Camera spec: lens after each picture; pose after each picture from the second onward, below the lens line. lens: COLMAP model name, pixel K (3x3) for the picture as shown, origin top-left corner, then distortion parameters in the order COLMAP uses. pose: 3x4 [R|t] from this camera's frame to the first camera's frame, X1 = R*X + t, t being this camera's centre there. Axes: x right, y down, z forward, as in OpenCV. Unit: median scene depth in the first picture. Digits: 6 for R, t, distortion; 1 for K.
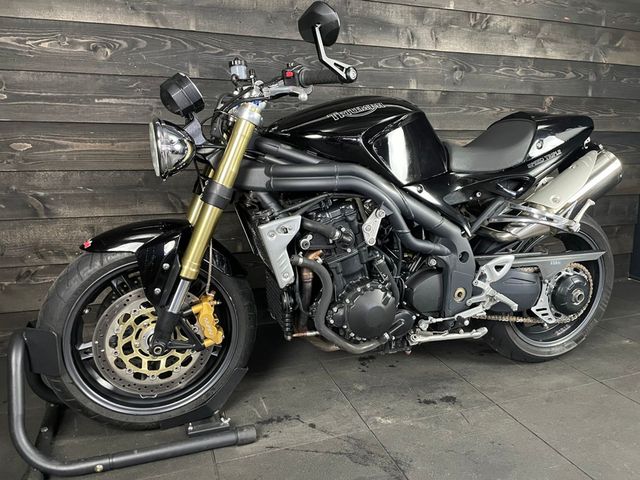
lens RADIAL K [[486.0, 0, 322.7], [0, 486.0, 240.6], [0, 0, 1]] dist [0.070995, -0.094352]
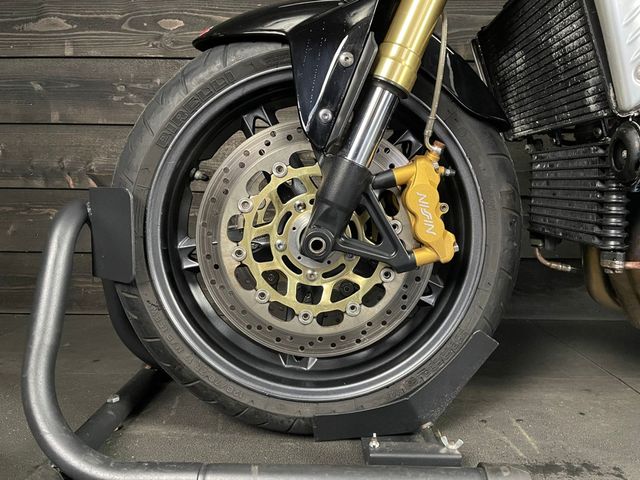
lens RADIAL K [[486.0, 0, 323.4], [0, 486.0, 239.5], [0, 0, 1]] dist [0.070995, -0.094352]
pose [[0.936829, 0.029937, -0.348505, -0.164027], [-0.071053, 0.991846, -0.105798, 0.249539], [0.342496, 0.123877, 0.931317, 0.548076]]
